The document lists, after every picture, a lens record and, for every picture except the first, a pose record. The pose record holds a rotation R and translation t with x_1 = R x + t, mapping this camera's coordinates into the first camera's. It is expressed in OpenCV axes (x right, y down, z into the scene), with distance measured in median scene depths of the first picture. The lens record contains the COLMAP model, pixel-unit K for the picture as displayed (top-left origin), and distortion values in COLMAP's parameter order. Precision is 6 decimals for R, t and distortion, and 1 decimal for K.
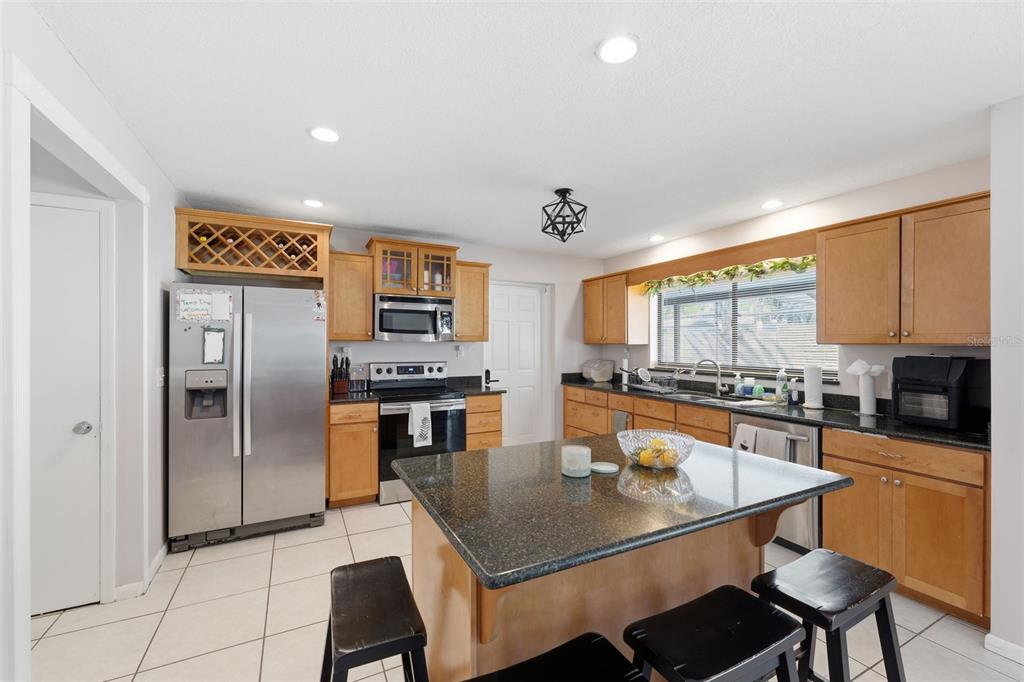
lens RADIAL K [[415.0, 0, 502.0], [0, 415.0, 340.3], [0, 0, 1]] dist [0.001357, -0.000124]
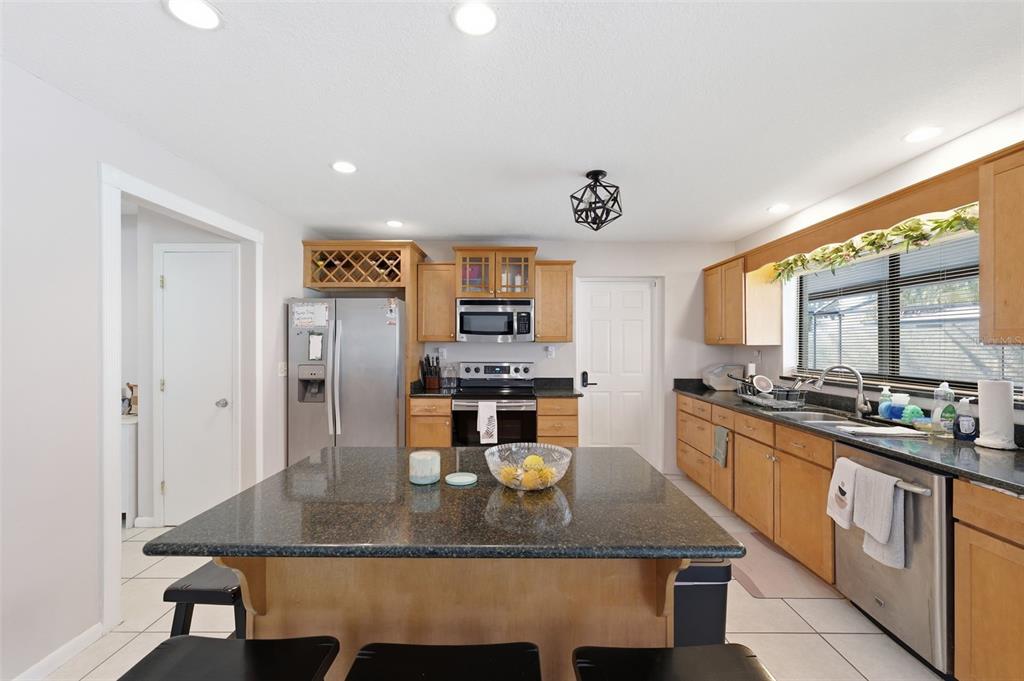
lens RADIAL K [[415.0, 0, 510.8], [0, 415.0, 341.9], [0, 0, 1]] dist [0.001357, -0.000124]
pose [[0.892982, -0.004113, -0.450074, 0.328336], [0.004531, 0.999990, -0.000148, 0.002281], [0.450070, -0.001907, 0.892991, 0.101542]]
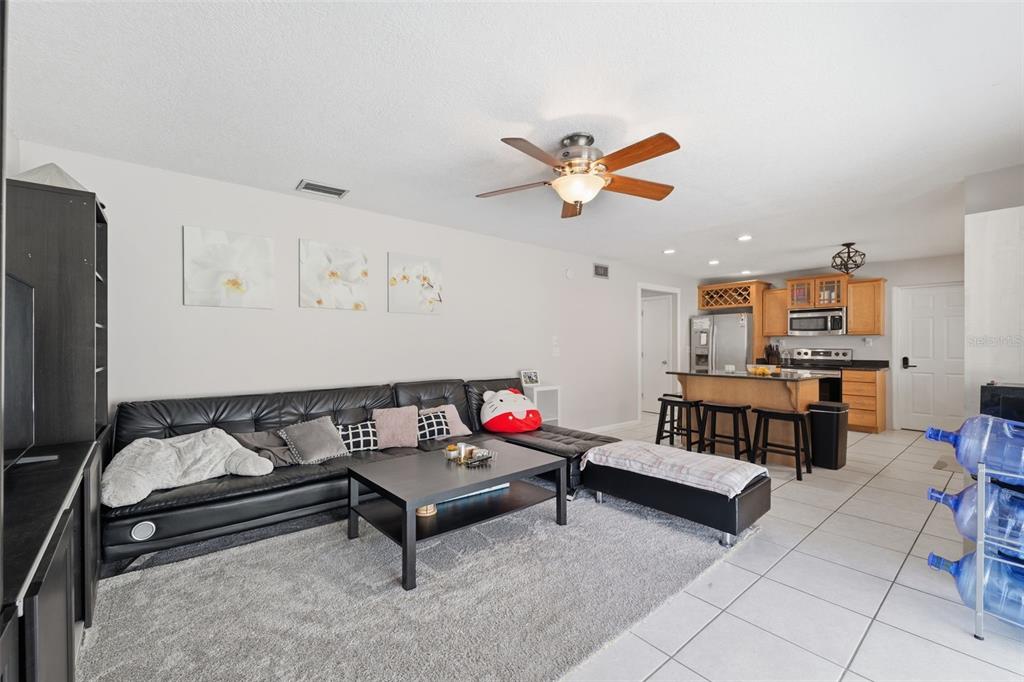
lens RADIAL K [[415.0, 0, 514.7], [0, 415.0, 345.8], [0, 0, 1]] dist [0.001357, -0.000124]
pose [[0.212262, -0.000579, -0.977213, 1.284486], [0.005091, 0.999987, 0.000513, 0.040395], [0.977200, -0.005084, 0.212262, -0.579992]]
